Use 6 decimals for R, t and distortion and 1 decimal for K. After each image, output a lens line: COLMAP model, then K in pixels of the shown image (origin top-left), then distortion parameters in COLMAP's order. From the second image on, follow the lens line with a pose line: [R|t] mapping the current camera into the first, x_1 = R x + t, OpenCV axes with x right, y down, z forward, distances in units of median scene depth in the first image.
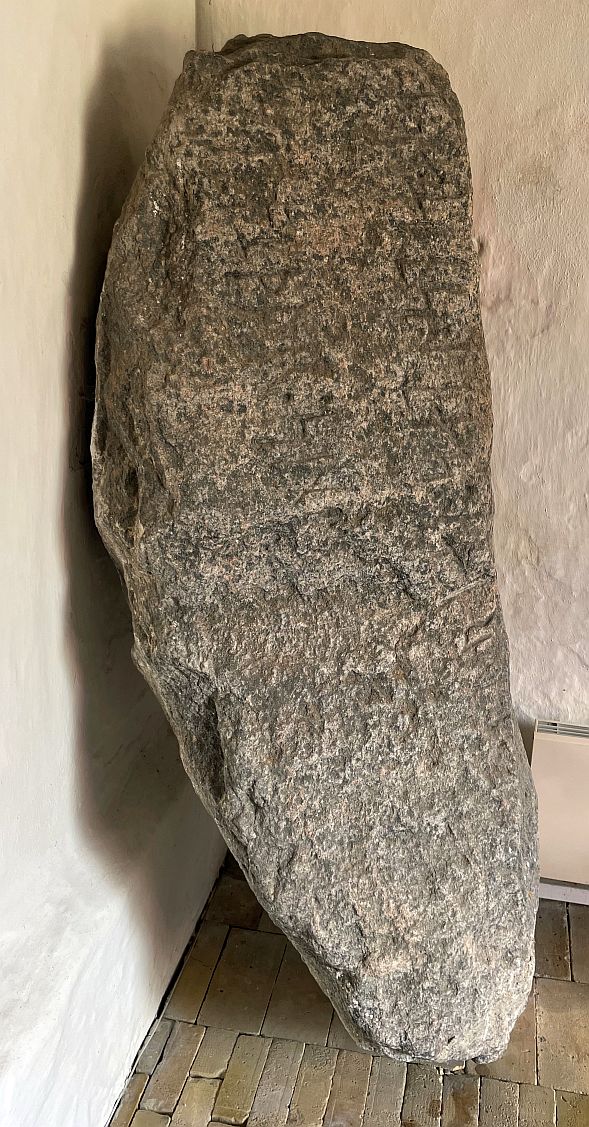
lens RADIAL K [[930.4, 0, 317.2], [0, 930.4, 596.2], [0, 0, 1]] dist [0.112599, -0.193031]
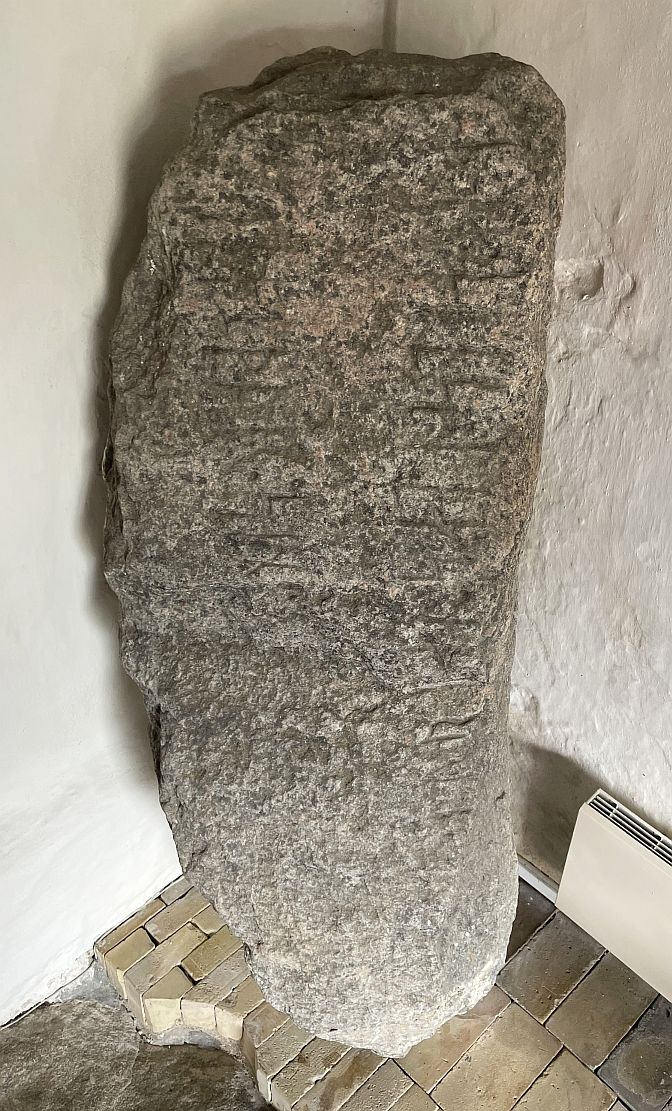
lens RADIAL K [[924.6, 0, 337.7], [0, 924.6, 586.8], [0, 0, 1]] dist [0.110525, -0.207923]
pose [[0.823543, 0.356499, -0.441232, 0.488620], [-0.199087, 0.910007, 0.363664, -0.455826], [0.531170, -0.211649, 0.820404, 0.211718]]
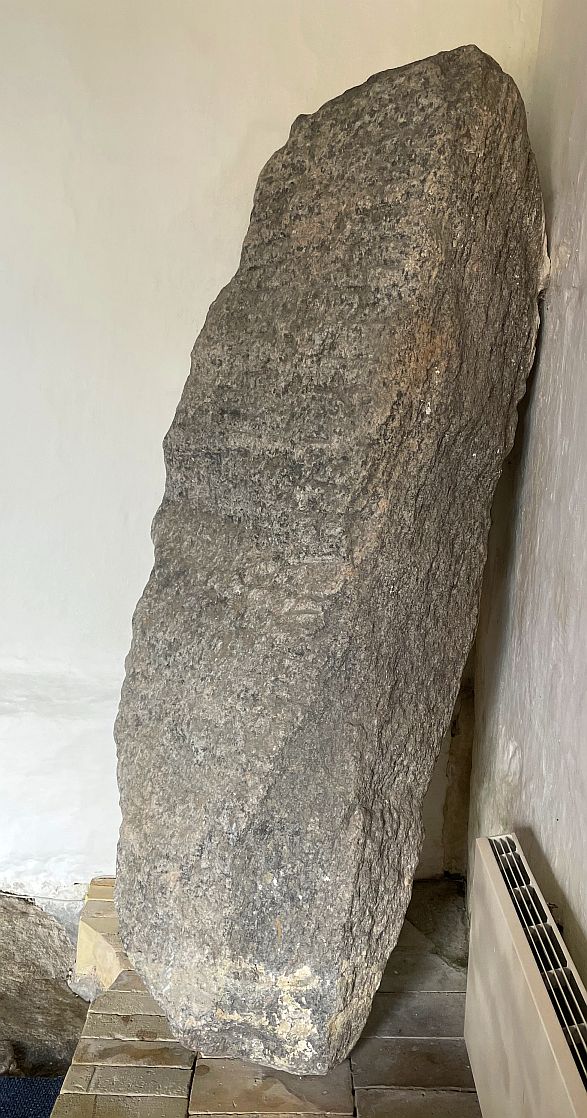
lens RADIAL K [[922.9, 0, 316.0], [0, 922.9, 591.4], [0, 0, 1]] dist [0.112599, -0.193031]
pose [[0.219376, 0.184549, -0.958027, 1.190506], [-0.391409, 0.916109, 0.086846, -0.065451], [0.893685, 0.355929, 0.273207, 0.813037]]
